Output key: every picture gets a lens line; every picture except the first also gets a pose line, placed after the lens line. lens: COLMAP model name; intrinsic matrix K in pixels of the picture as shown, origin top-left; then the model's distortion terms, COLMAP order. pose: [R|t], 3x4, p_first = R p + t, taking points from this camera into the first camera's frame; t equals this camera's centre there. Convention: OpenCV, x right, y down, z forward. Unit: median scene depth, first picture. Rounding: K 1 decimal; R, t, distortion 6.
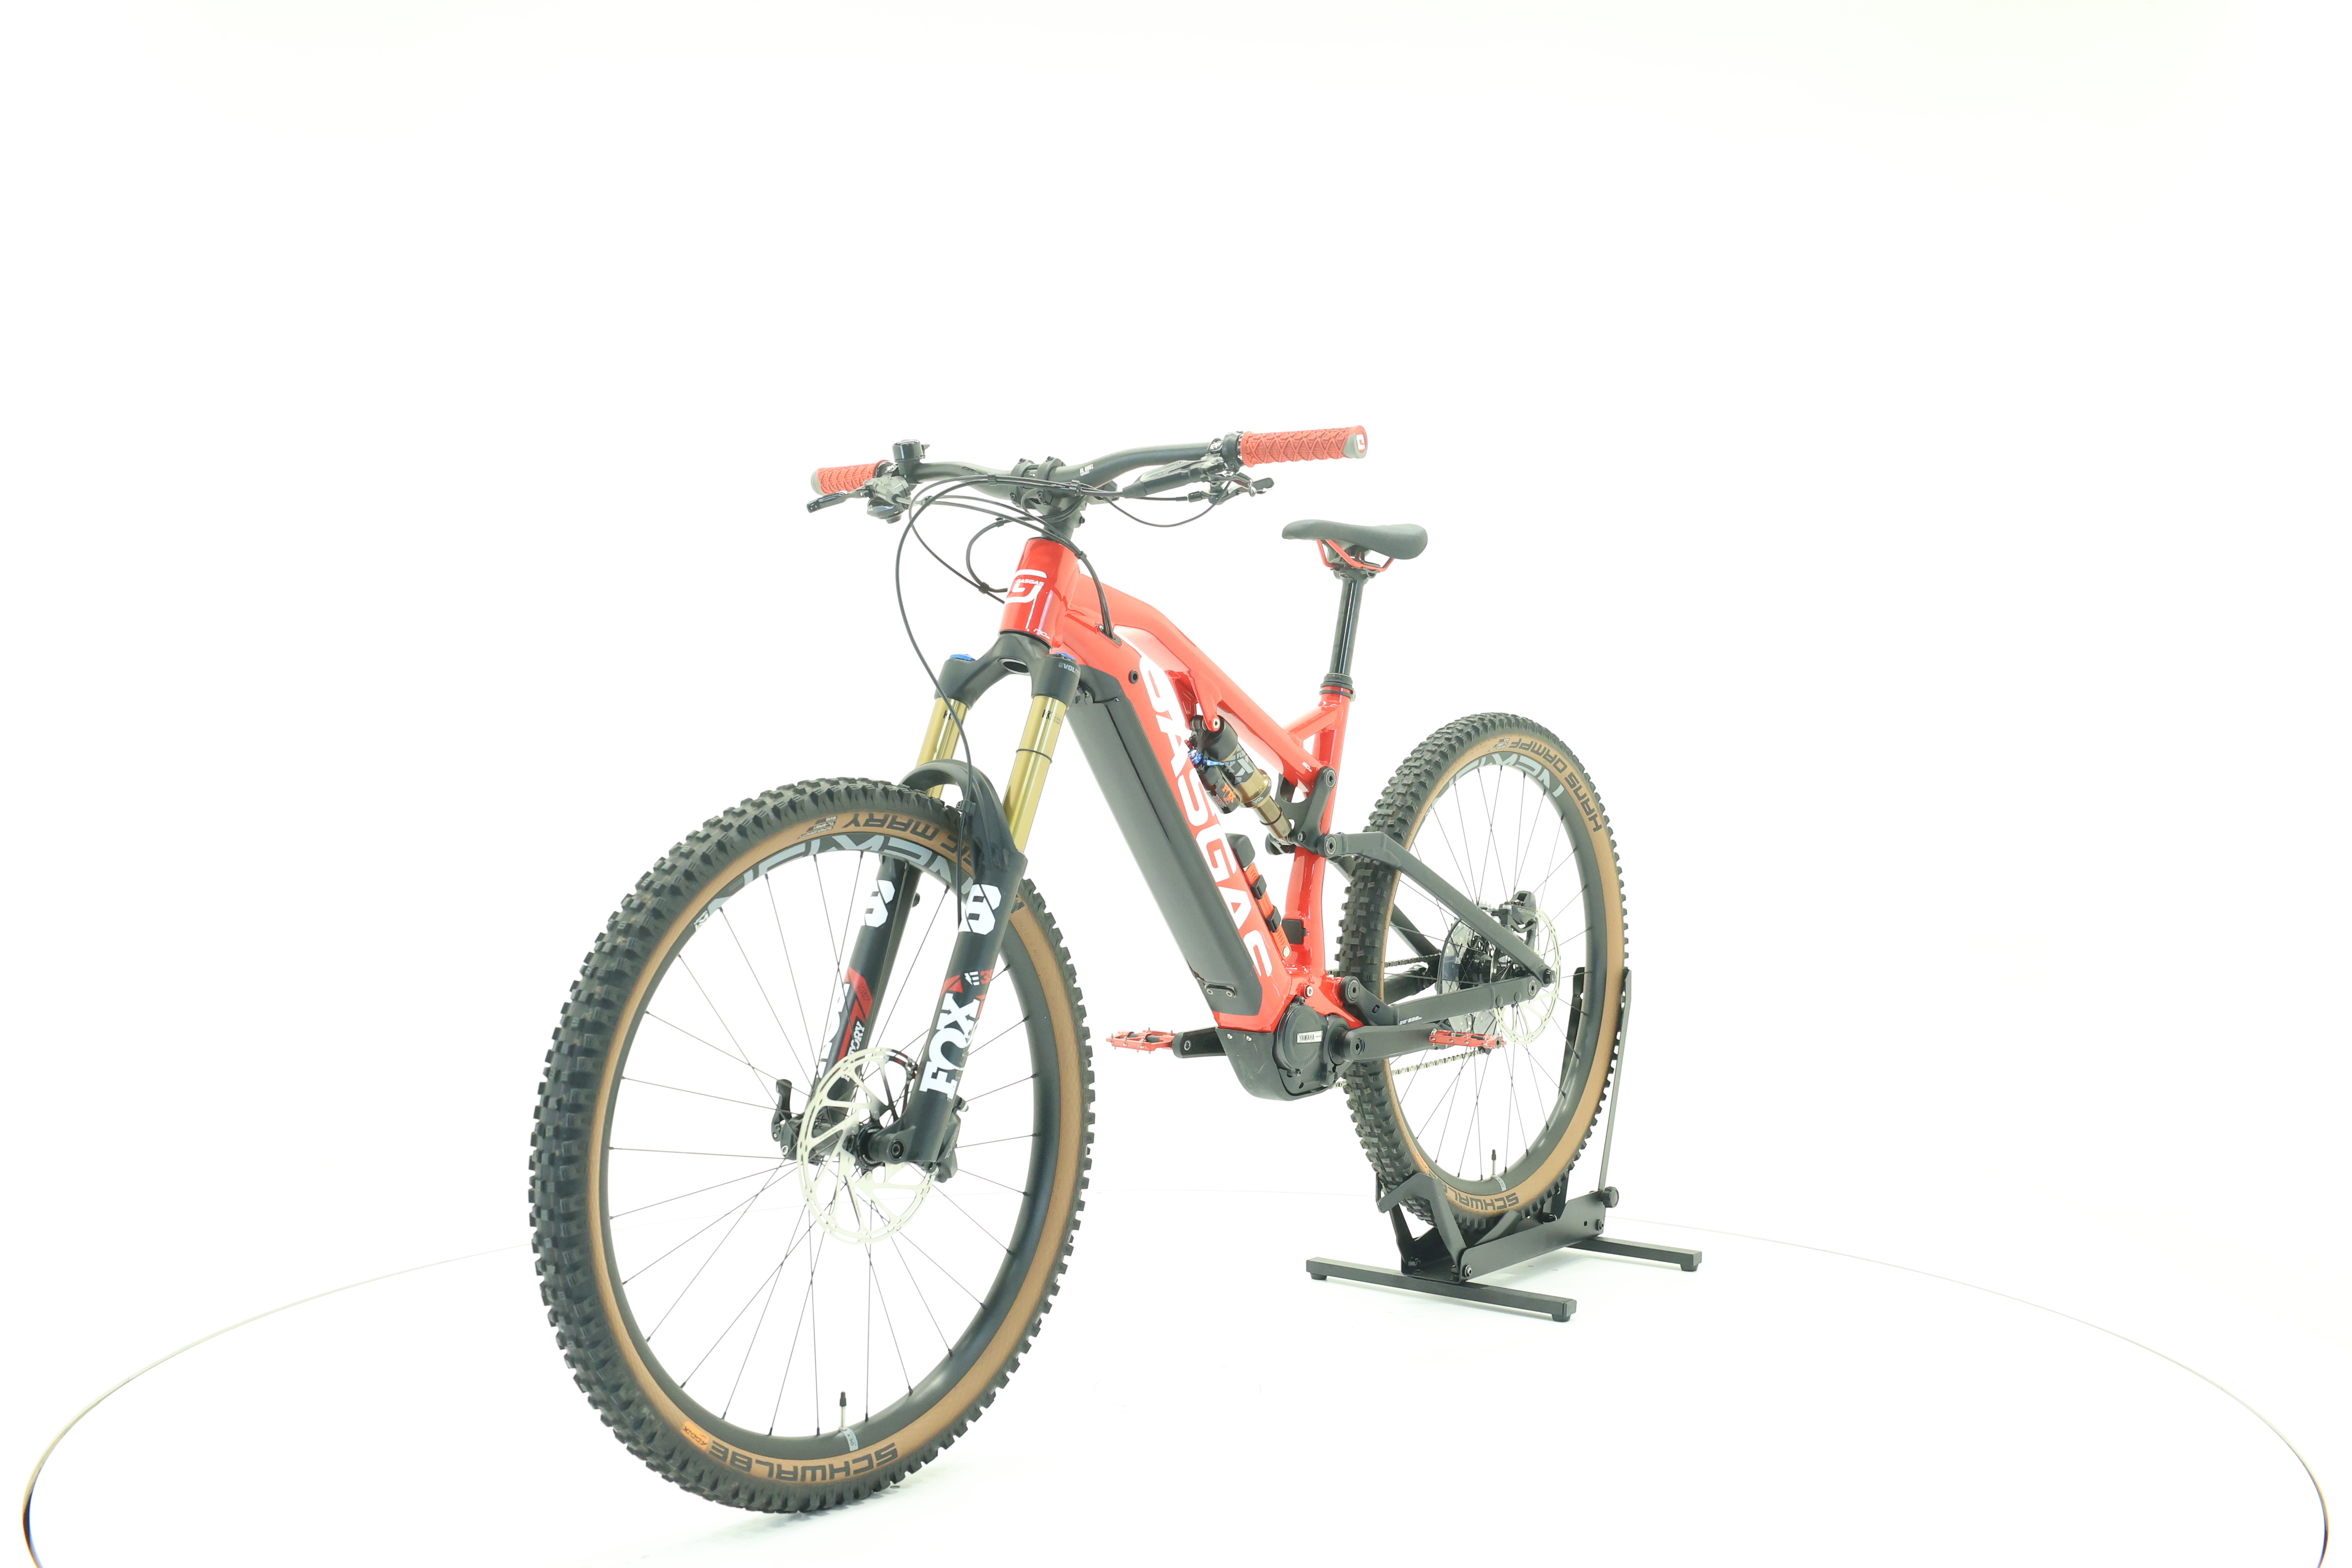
lens RADIAL K [[2474.4, 0, 1177.2], [0, 2474.4, 782.9], [0, 0, 1]] dist [-0.002878, 0.000000]
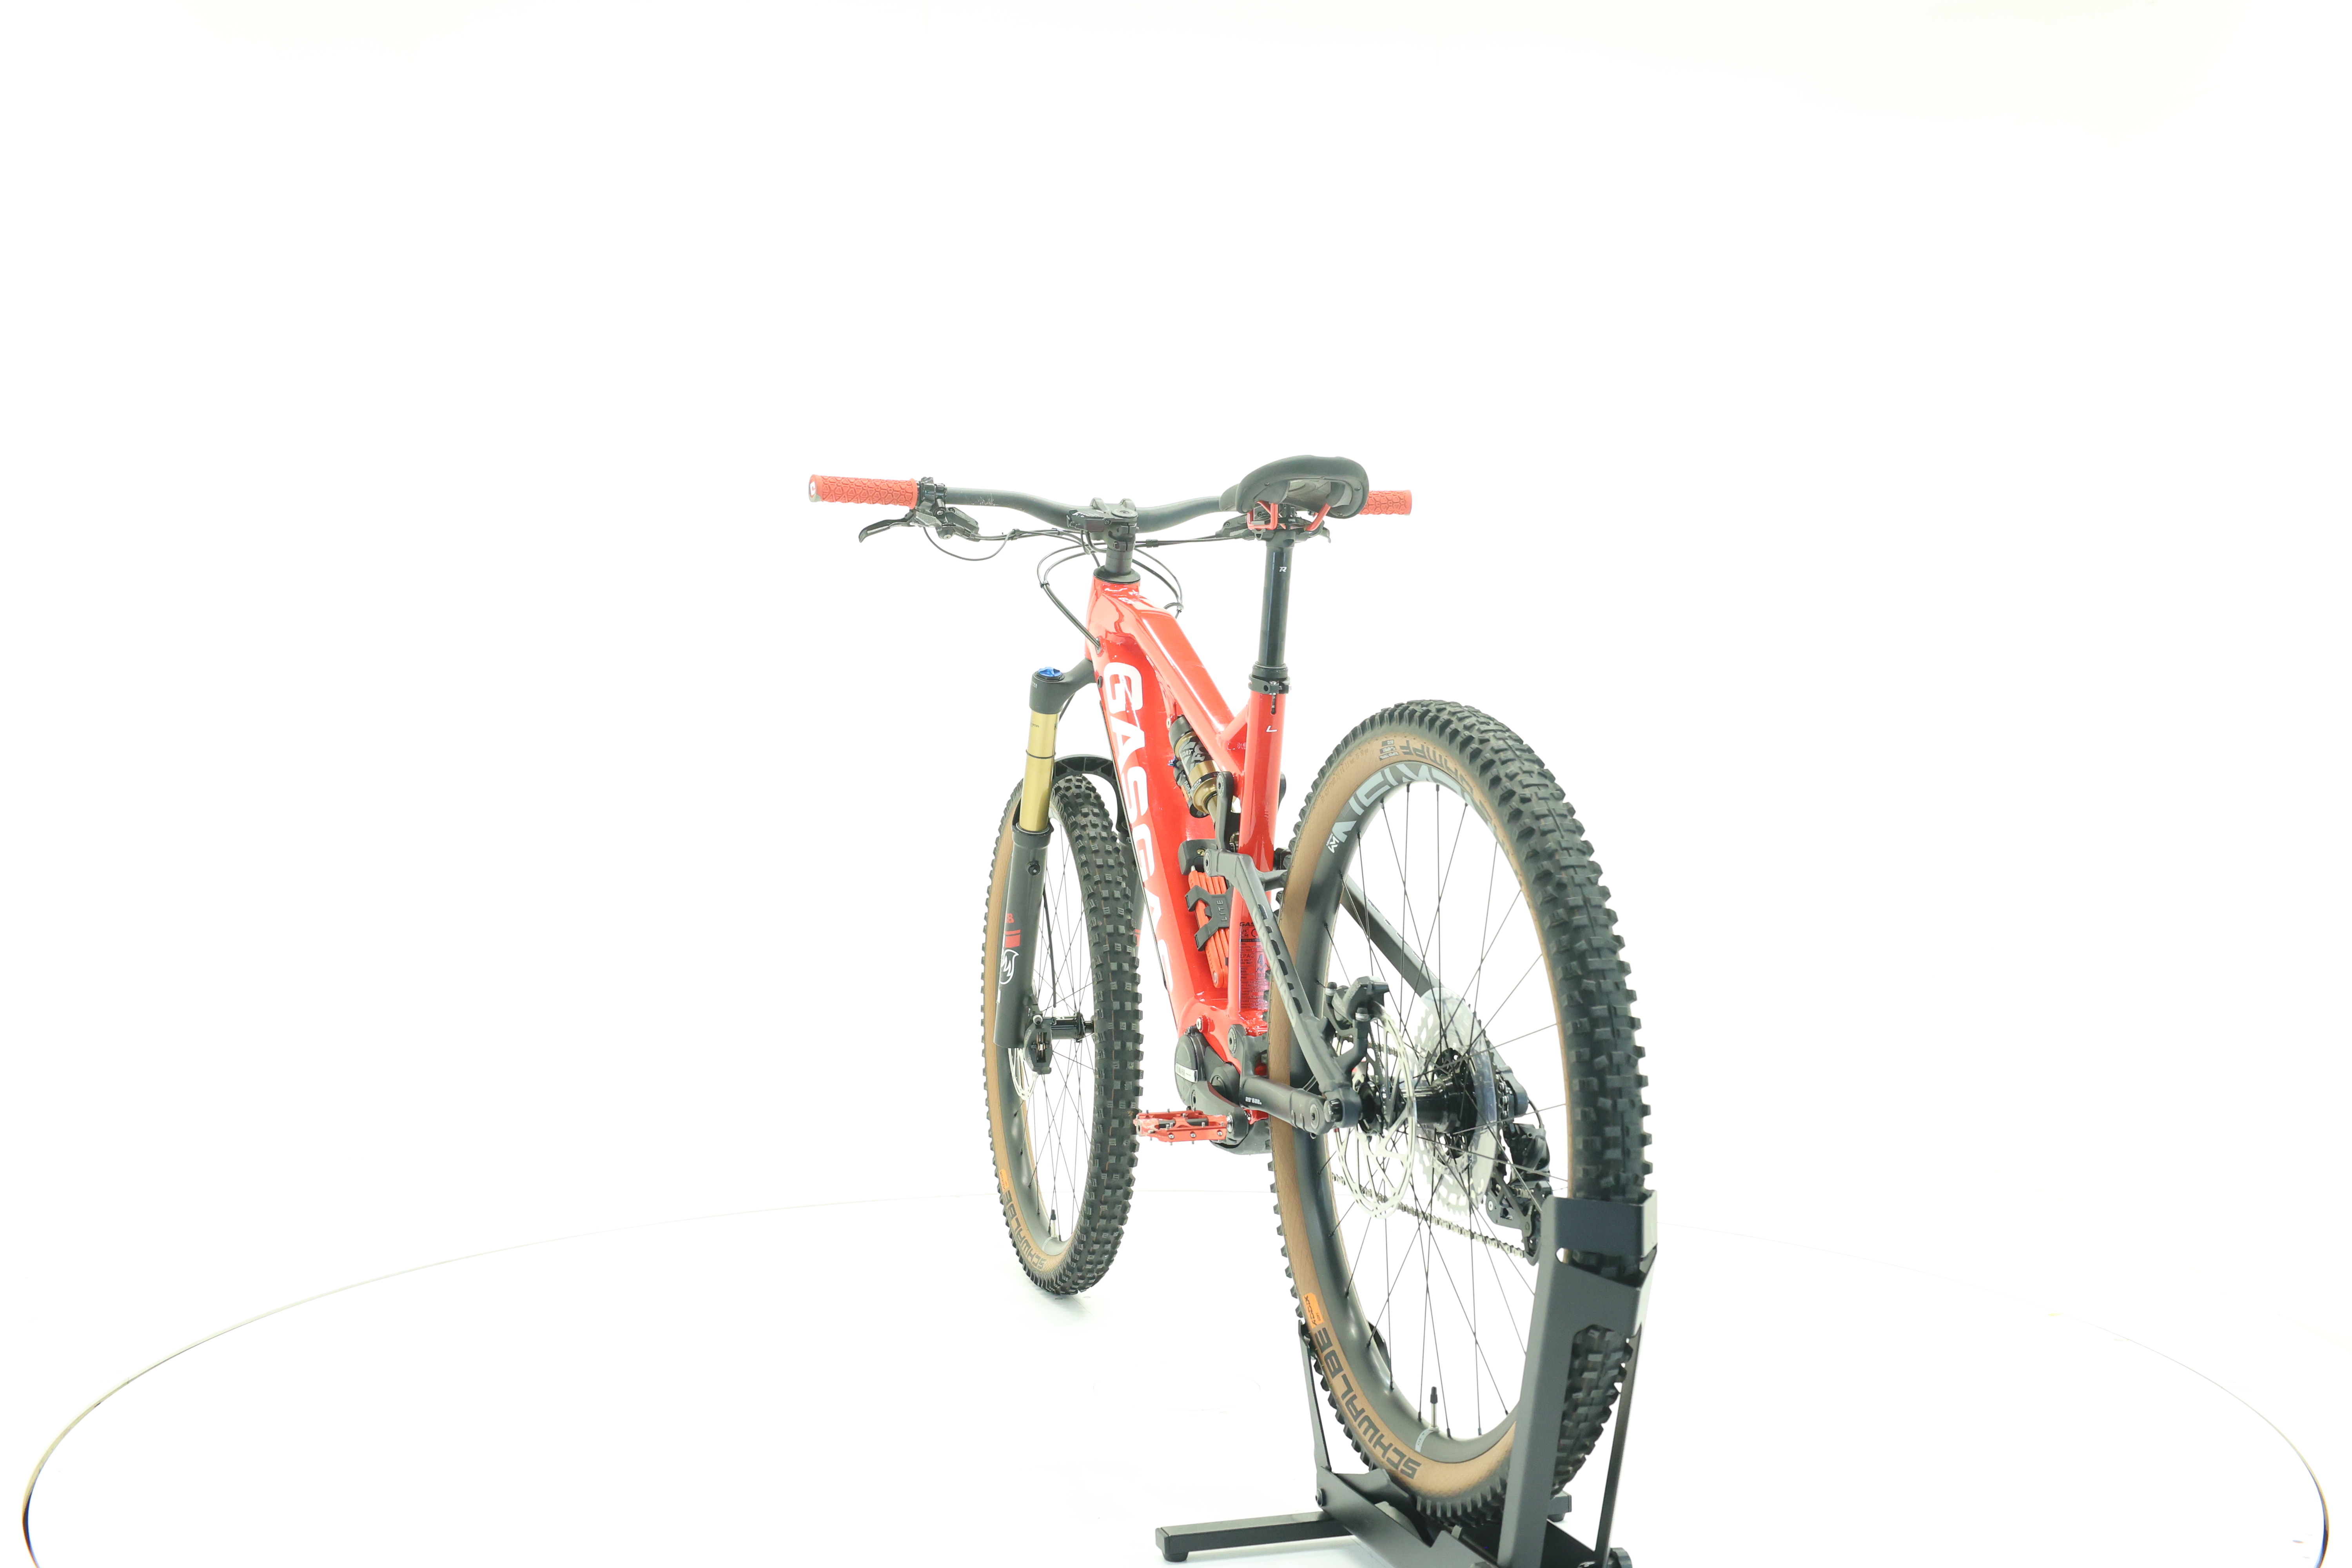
lens RADIAL K [[2474.4, 0, 1182.2], [0, 2474.4, 776.4], [0, 0, 1]] dist [-0.002878, 0.000000]
pose [[-0.559370, 0.010103, -0.828856, 0.900282], [-0.020312, 0.999458, 0.025891, -0.030869], [0.828669, 0.031318, -0.558862, 1.692675]]
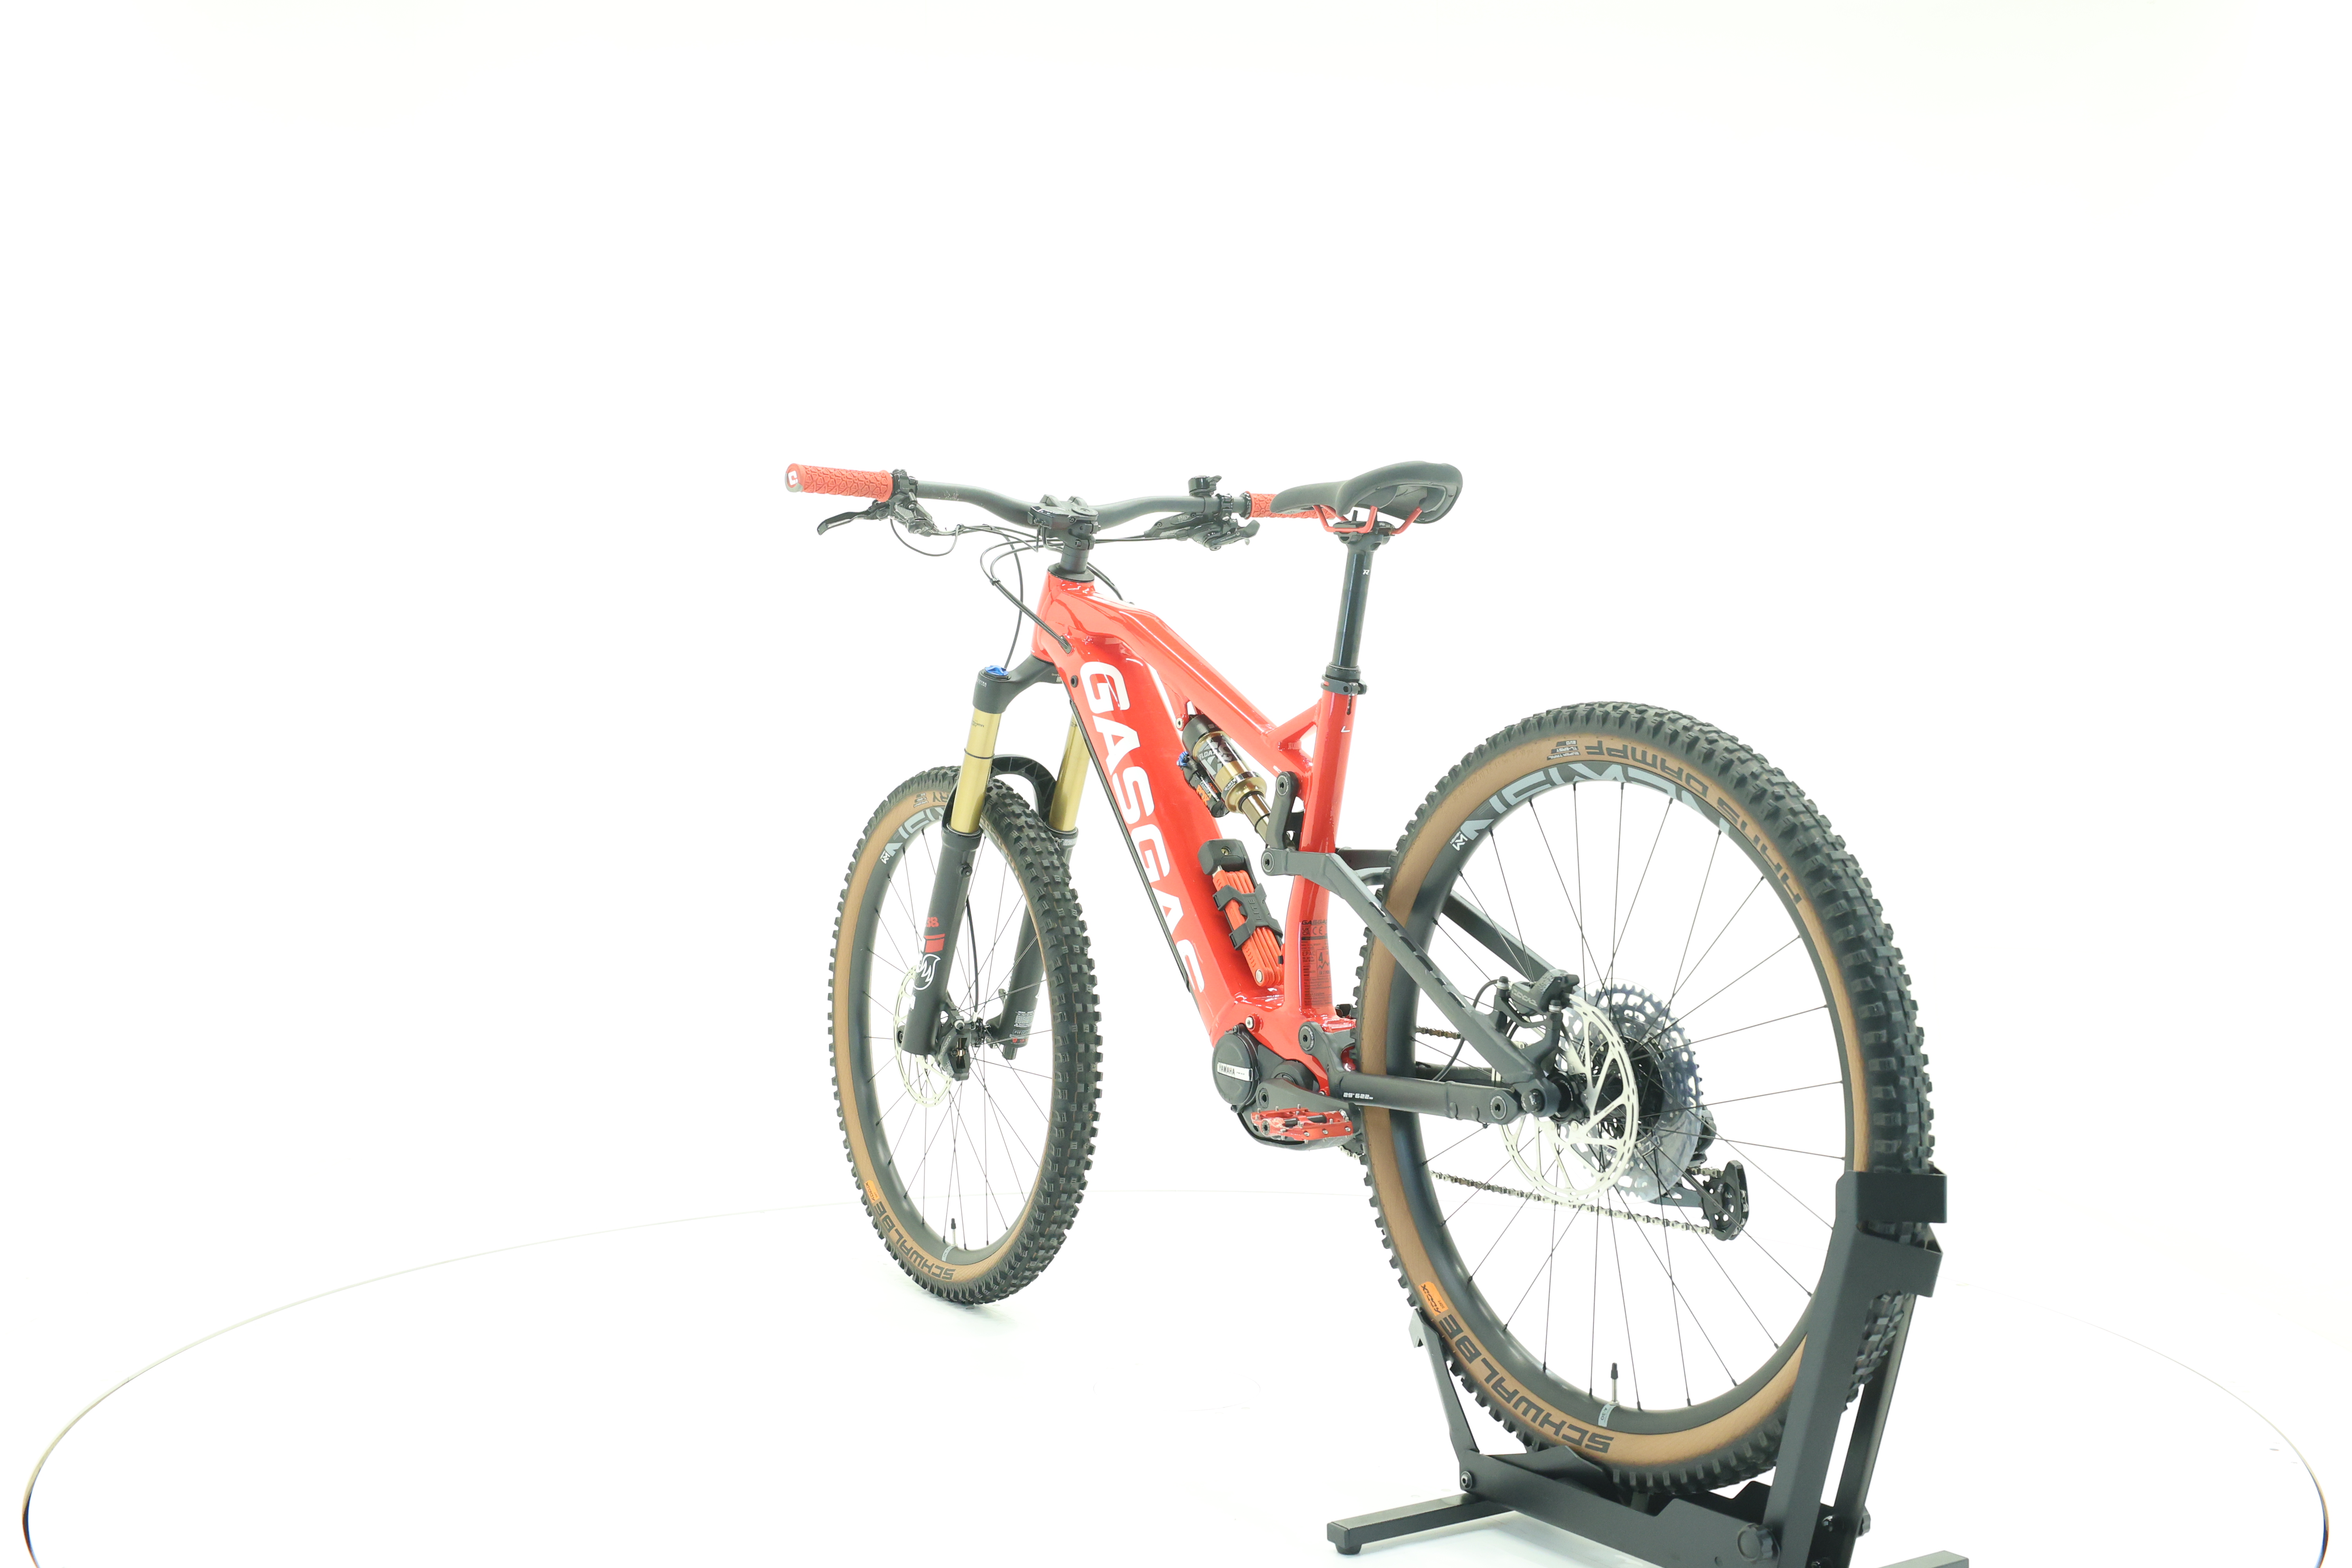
lens RADIAL K [[2474.4, 0, 1185.2], [0, 2474.4, 772.6], [0, 0, 1]] dist [-0.002878, 0.000000]
pose [[-0.316100, 0.010814, -0.948664, 1.029879], [-0.022694, 0.999563, 0.018956, -0.025027], [0.948454, 0.027521, -0.315716, 1.429786]]
